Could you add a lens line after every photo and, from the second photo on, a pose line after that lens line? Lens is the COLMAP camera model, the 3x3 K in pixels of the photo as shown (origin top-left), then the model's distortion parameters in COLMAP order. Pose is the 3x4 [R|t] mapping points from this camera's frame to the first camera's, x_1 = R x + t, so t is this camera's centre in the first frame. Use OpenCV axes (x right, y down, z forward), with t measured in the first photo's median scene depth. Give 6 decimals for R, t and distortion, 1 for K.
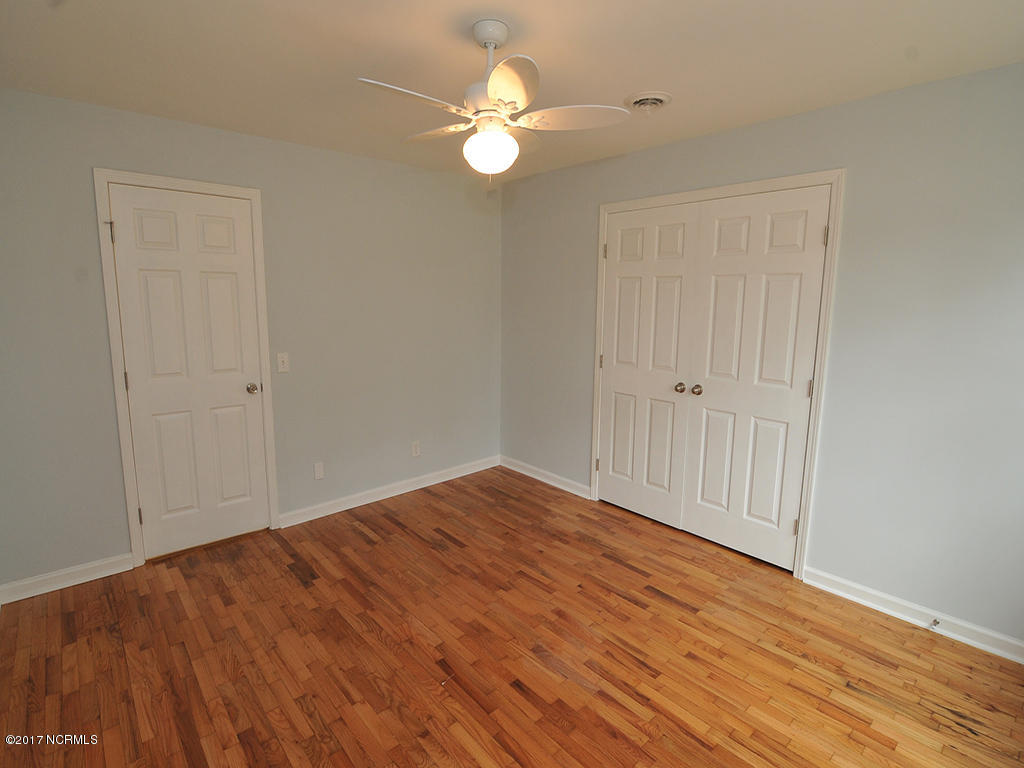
lens RADIAL K [[517.6, 0, 513.2], [0, 517.6, 373.7], [0, 0, 1]] dist [-0.001201, -0.011607]
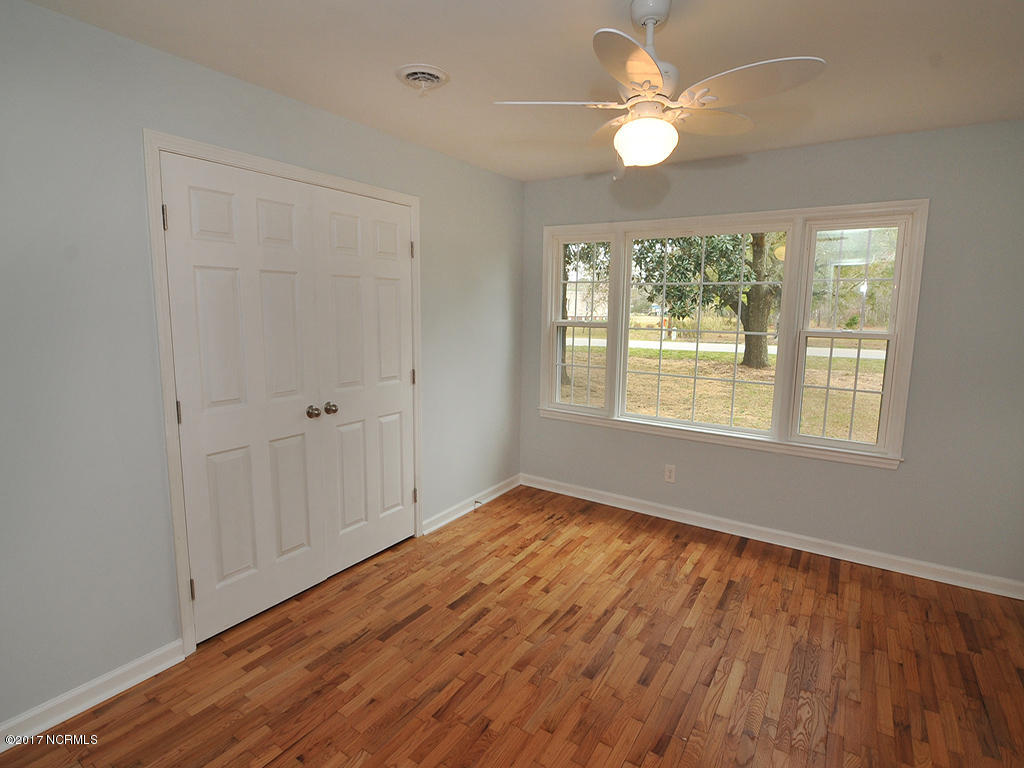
lens RADIAL K [[517.6, 0, 513.2], [0, 517.6, 373.7], [0, 0, 1]] dist [-0.001201, -0.011607]
pose [[-0.259262, -0.138758, 0.955787, -0.657677], [0.128467, 0.975877, 0.176522, -0.169665], [-0.957225, 0.168553, -0.235182, 1.109427]]
